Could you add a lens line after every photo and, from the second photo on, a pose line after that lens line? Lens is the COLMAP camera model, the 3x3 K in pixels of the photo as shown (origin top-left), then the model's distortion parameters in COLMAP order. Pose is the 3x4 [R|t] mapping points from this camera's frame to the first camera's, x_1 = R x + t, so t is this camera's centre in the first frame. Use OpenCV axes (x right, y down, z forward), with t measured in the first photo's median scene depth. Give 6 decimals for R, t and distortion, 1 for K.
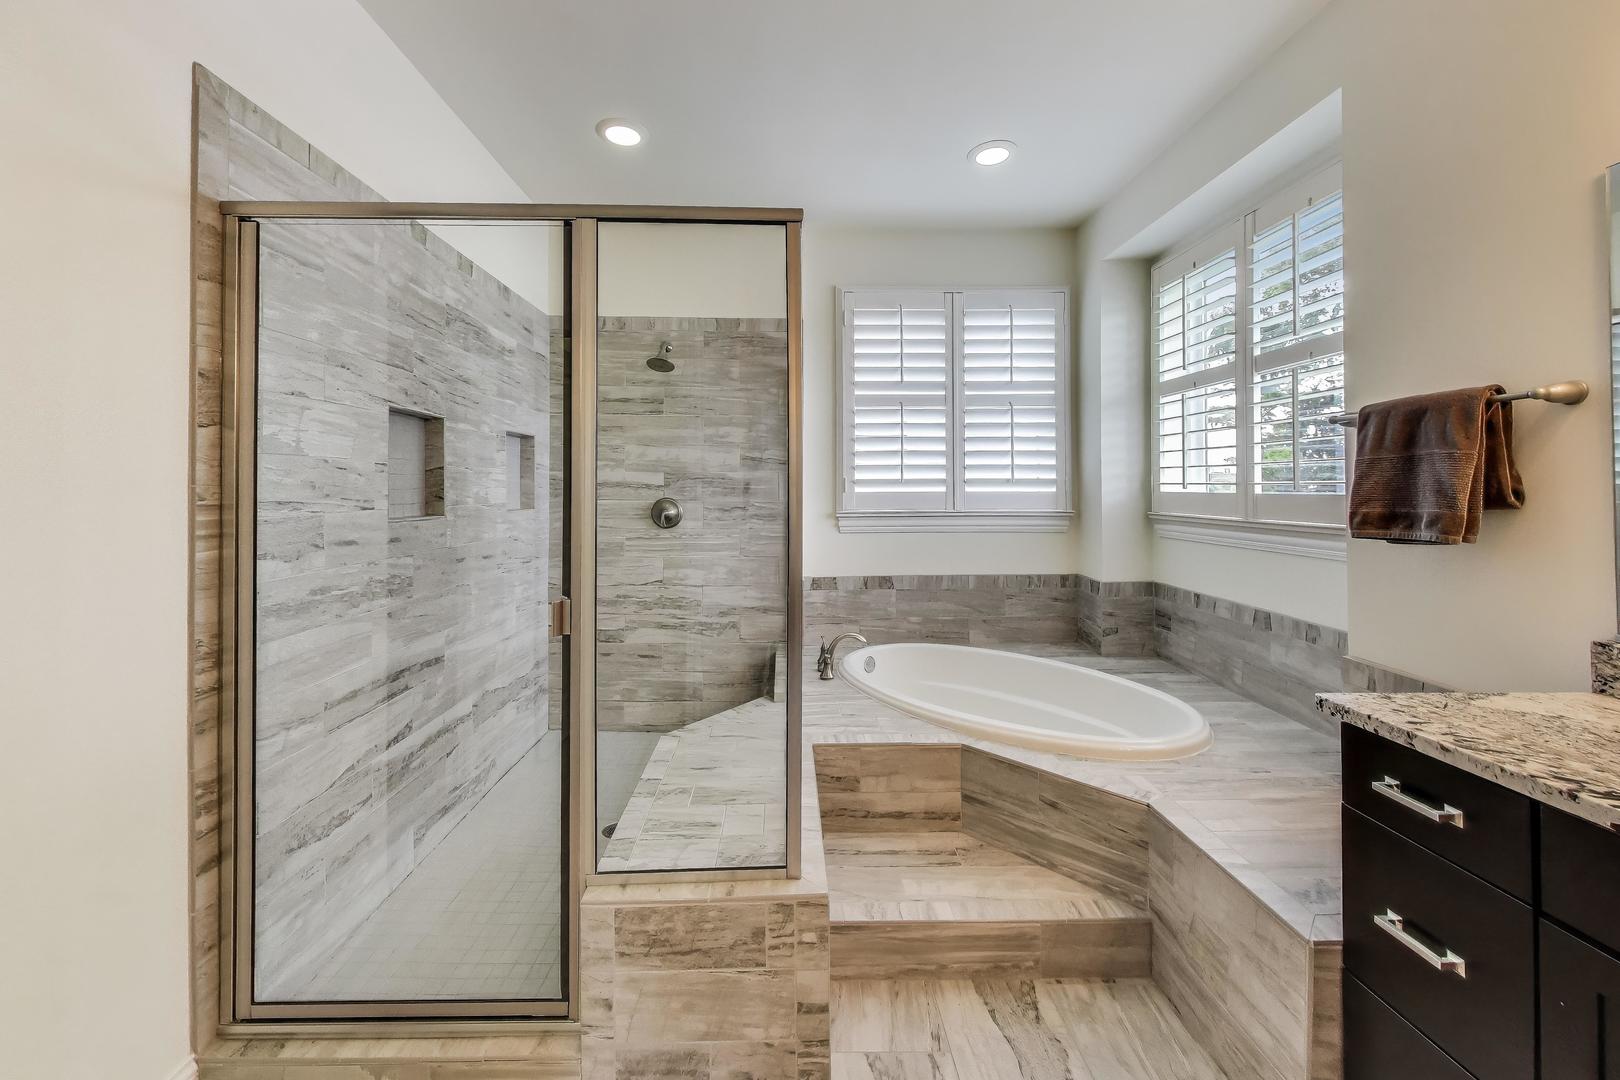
lens RADIAL K [[638.0, 0, 793.8], [0, 638.0, 483.2], [0, 0, 1]] dist [-0.000413, -0.000166]
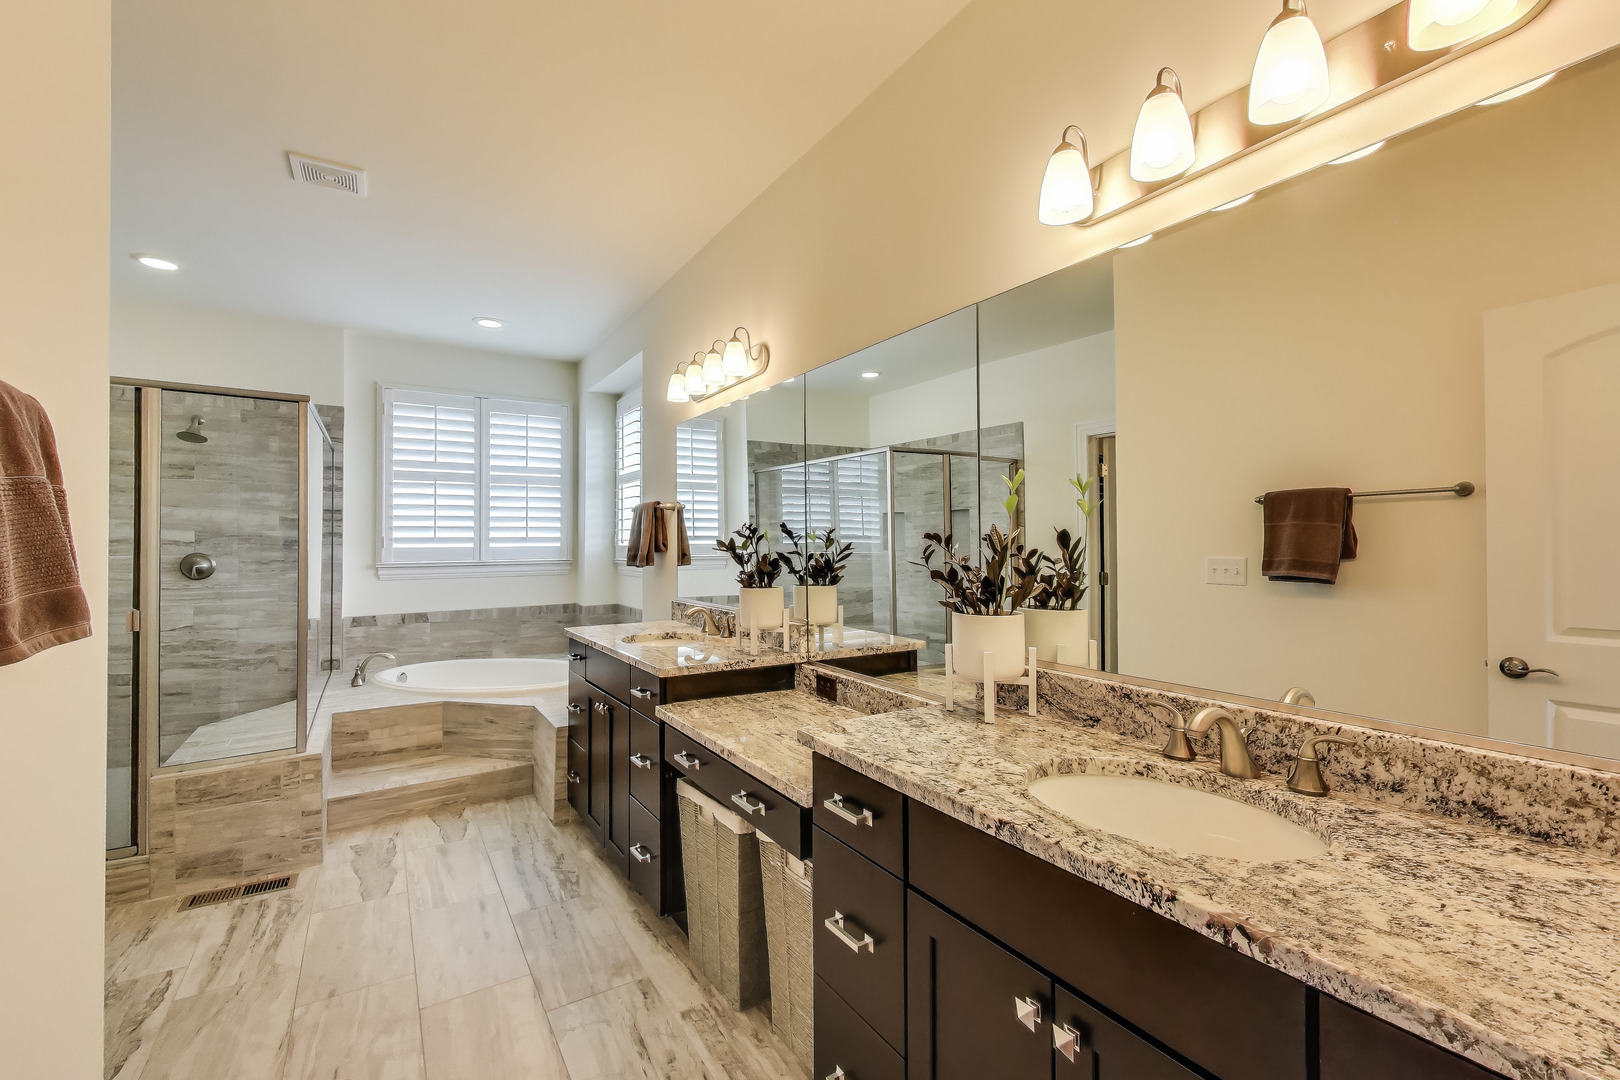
lens RADIAL K [[663.1, 0, 791.4], [0, 663.1, 536.6], [0, 0, 1]] dist [-0.000502, -0.000292]
pose [[0.850165, 0.003125, 0.526507, 0.078641], [-0.001466, 0.999993, -0.003569, -0.003999], [-0.526514, 0.002263, 0.850163, -0.564638]]
